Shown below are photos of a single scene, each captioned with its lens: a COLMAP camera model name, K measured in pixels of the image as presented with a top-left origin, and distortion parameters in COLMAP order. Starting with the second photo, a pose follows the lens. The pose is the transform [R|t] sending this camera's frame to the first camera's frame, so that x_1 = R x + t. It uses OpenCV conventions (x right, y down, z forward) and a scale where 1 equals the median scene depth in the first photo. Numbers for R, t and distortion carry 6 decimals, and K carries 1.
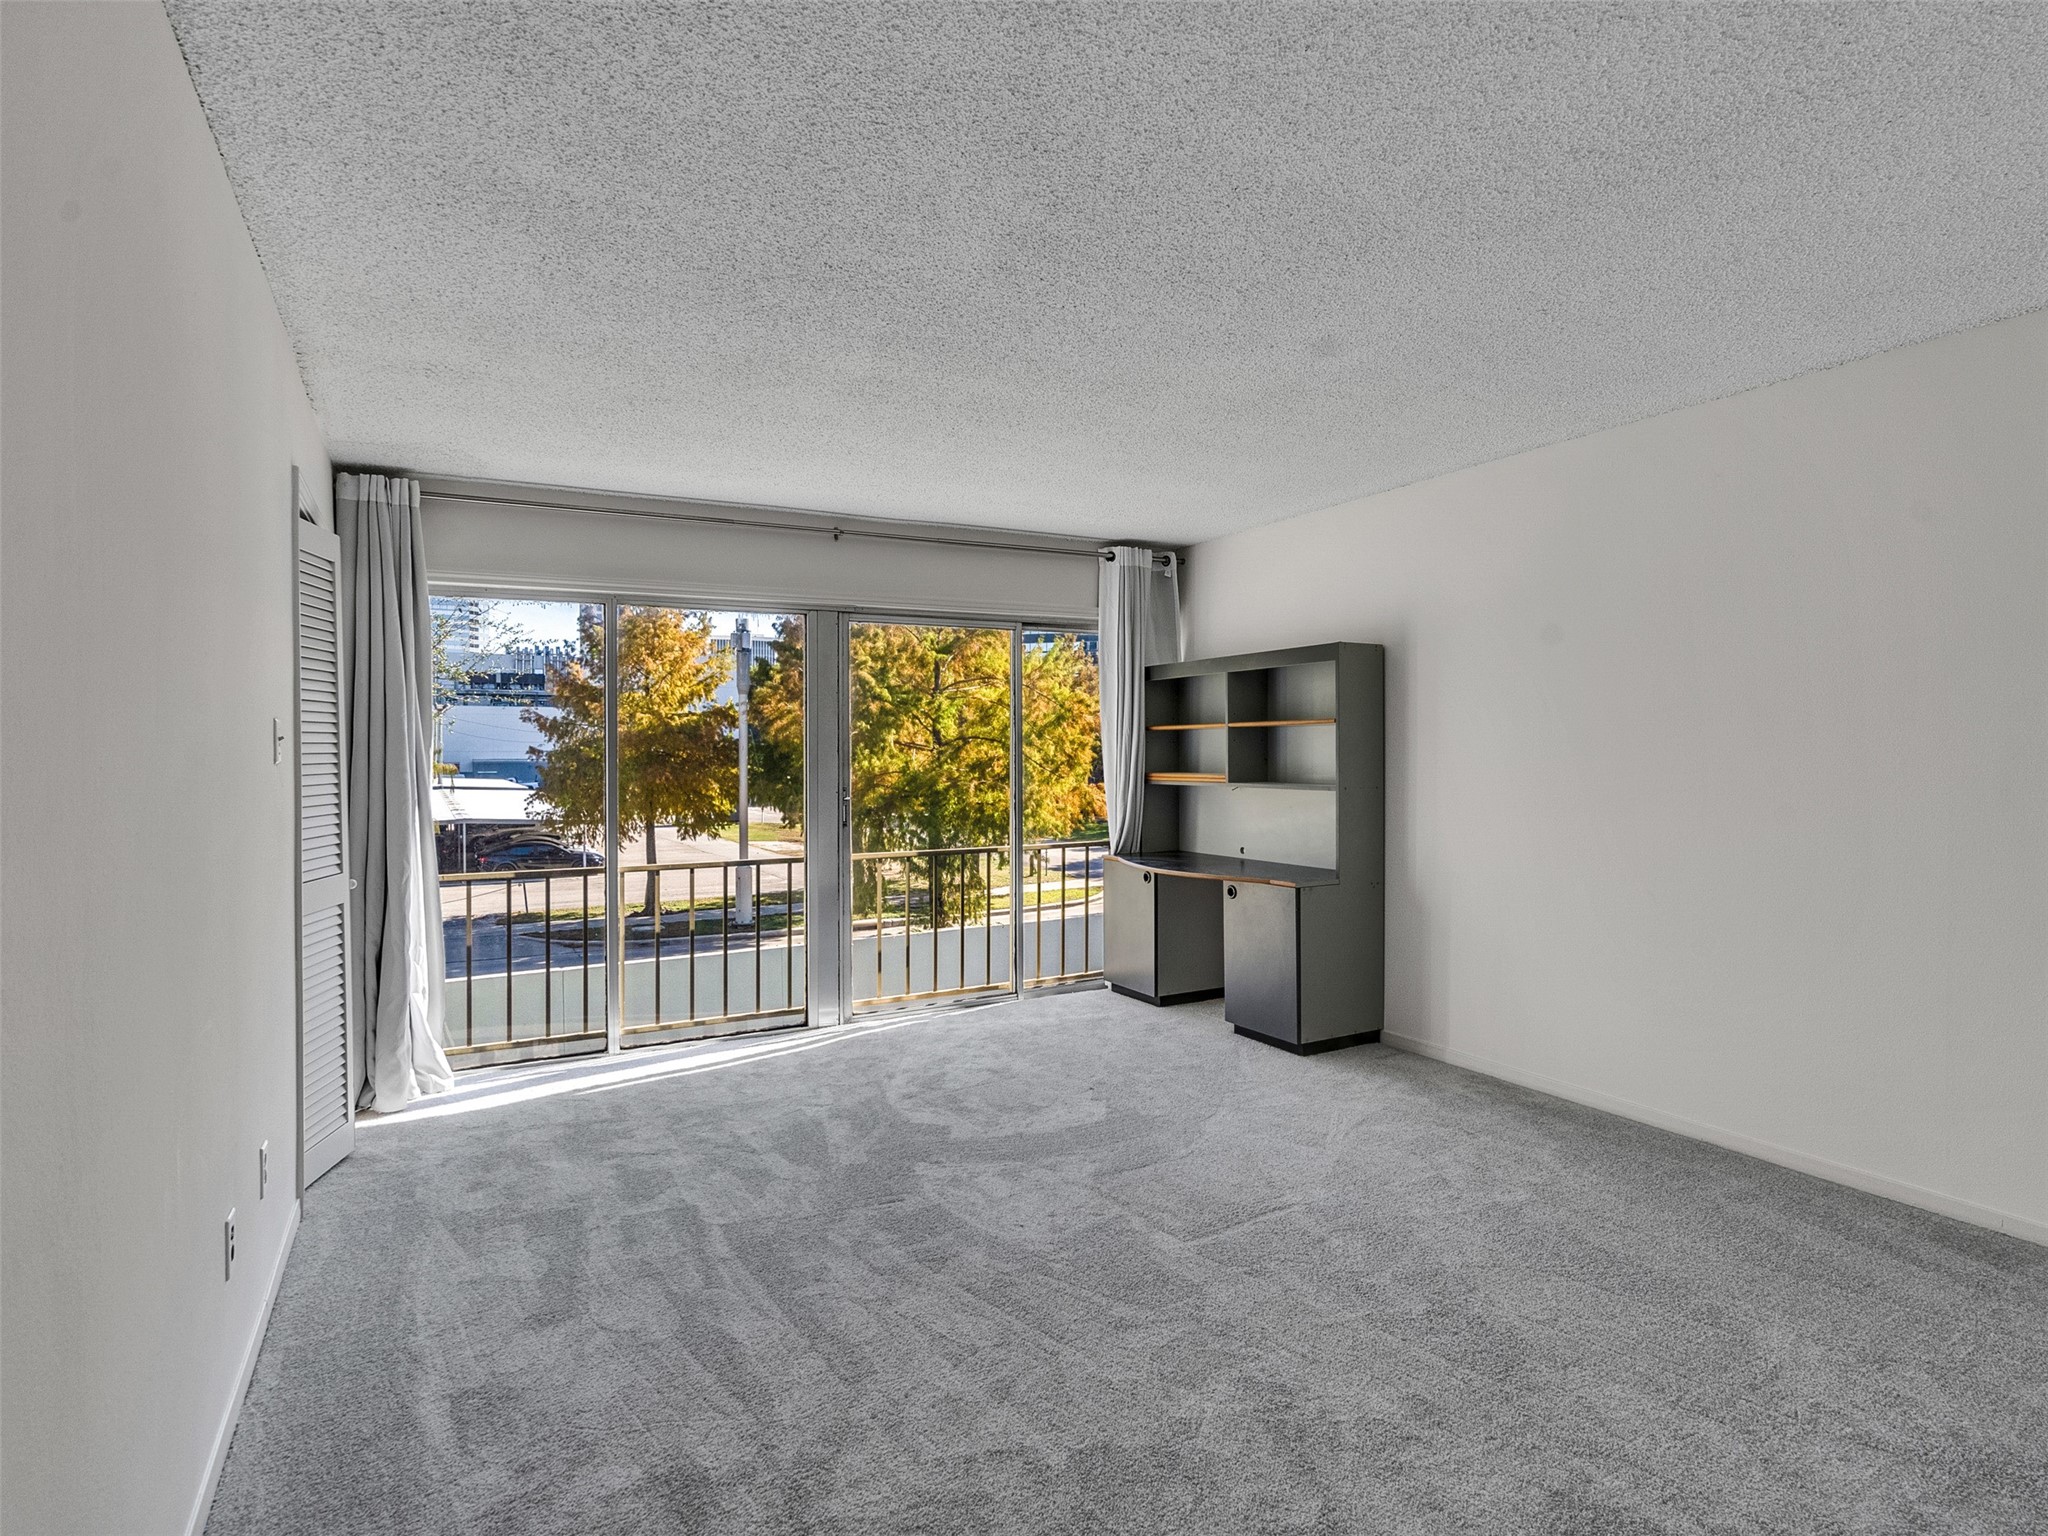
lens RADIAL K [[1057.1, 0, 1005.6], [0, 1057.1, 759.8], [0, 0, 1]] dist [-0.004718, 0.000139]
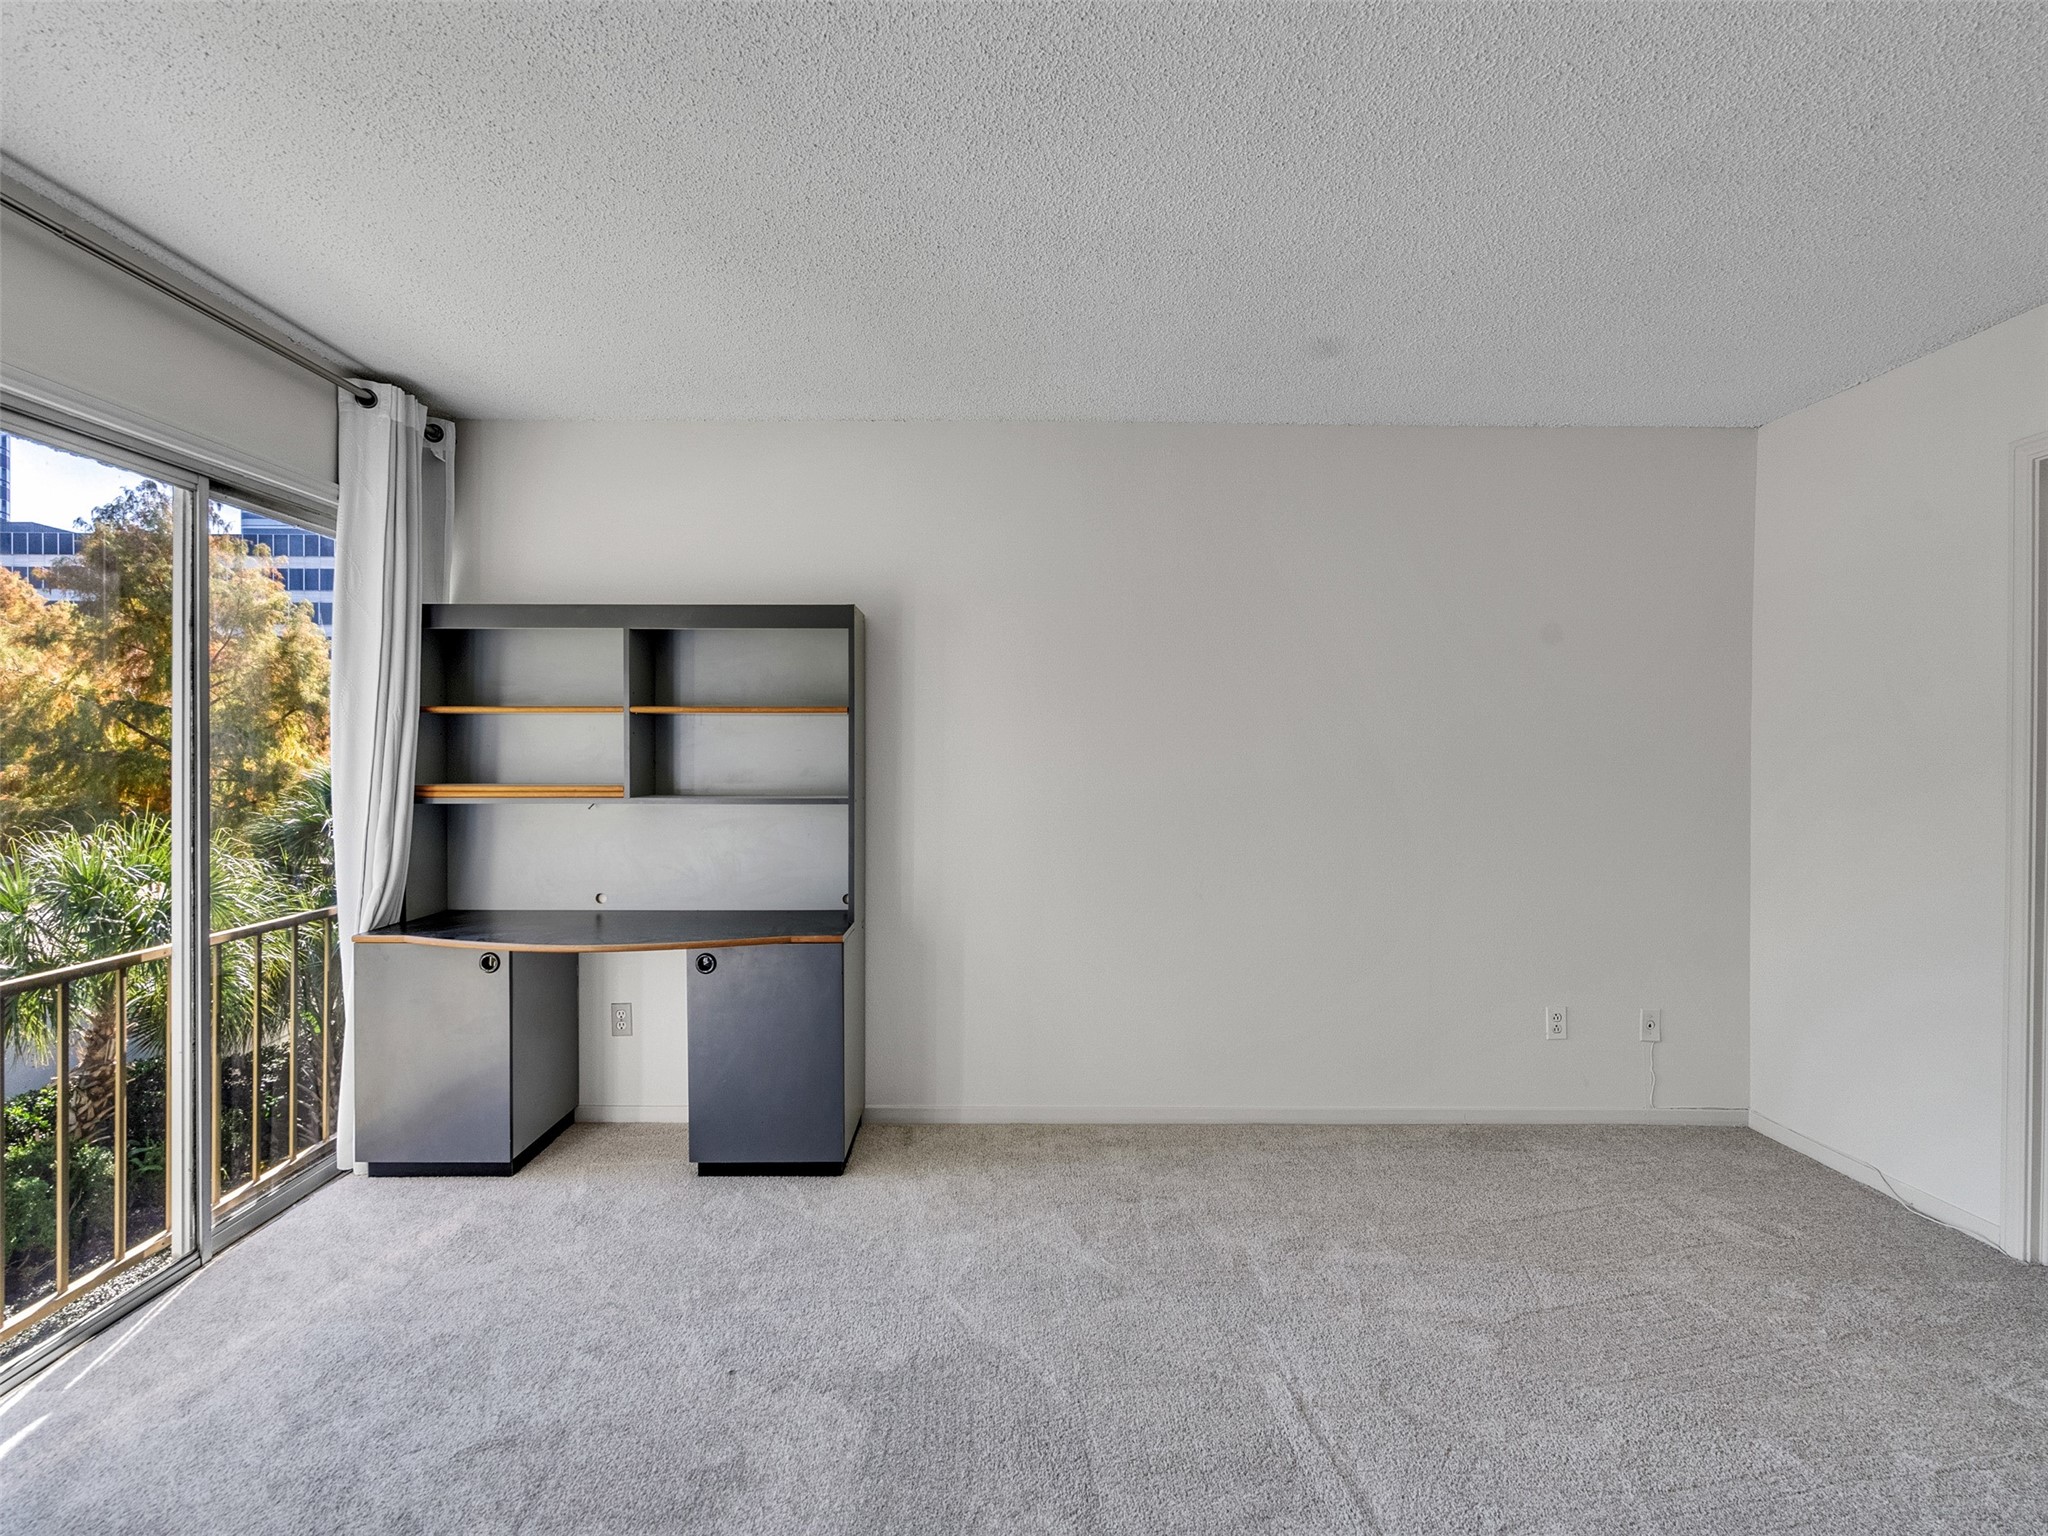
lens RADIAL K [[1057.1, 0, 1017.2], [0, 1057.1, 755.8], [0, 0, 1]] dist [-0.004718, 0.000139]
pose [[0.465633, 0.001535, 0.884977, -0.264460], [0.001076, 0.999997, -0.002301, -0.002363], [-0.884977, 0.002023, 0.465630, 0.497253]]
